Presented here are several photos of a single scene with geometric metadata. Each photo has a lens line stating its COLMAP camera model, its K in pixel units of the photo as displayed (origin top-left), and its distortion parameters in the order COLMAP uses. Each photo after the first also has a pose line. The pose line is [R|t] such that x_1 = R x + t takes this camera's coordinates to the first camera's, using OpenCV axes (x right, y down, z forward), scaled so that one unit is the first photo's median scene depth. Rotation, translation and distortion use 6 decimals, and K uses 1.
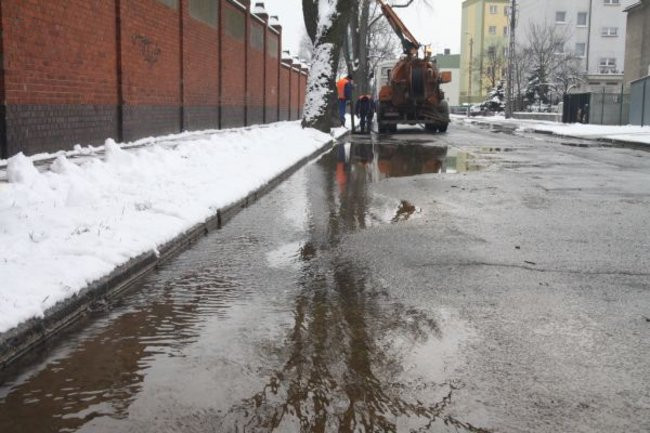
lens RADIAL K [[944.5, 0, 325.0], [0, 944.5, 216.5], [0, 0, 1]] dist [0.005815, 0.002889]
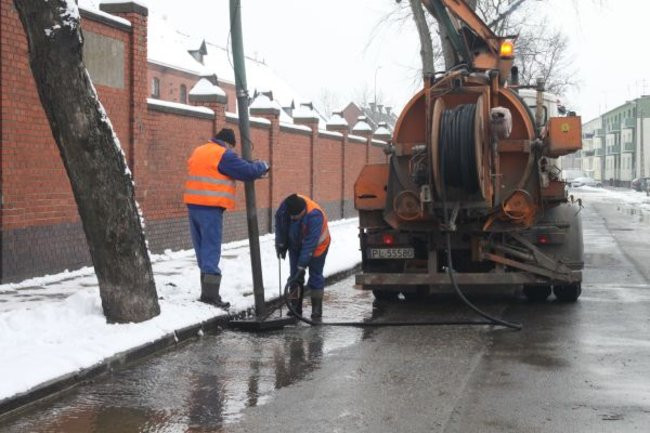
lens RADIAL K [[1176.1, 0, 325.0], [0, 1176.1, 216.5], [0, 0, 1]] dist [0.026803, 0.121772]
pose [[0.989525, -0.000198, -0.144362, 0.113570], [-0.011470, 0.996730, -0.079985, -0.095364], [0.143906, 0.080803, 0.986287, 0.652848]]
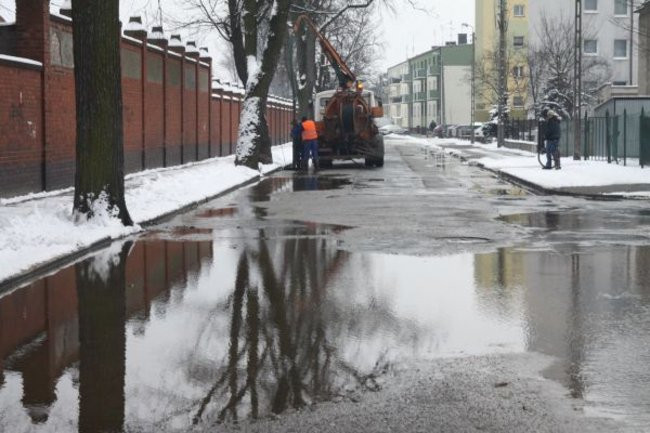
lens RADIAL K [[1673.7, 0, 325.0], [0, 1673.7, 216.5], [0, 0, 1]] dist [0.346533, -0.035140]
pose [[0.999471, -0.014216, 0.029239, 0.019465], [0.015930, 0.998116, -0.059256, 0.072229], [-0.028341, 0.059690, 0.997815, -0.820845]]
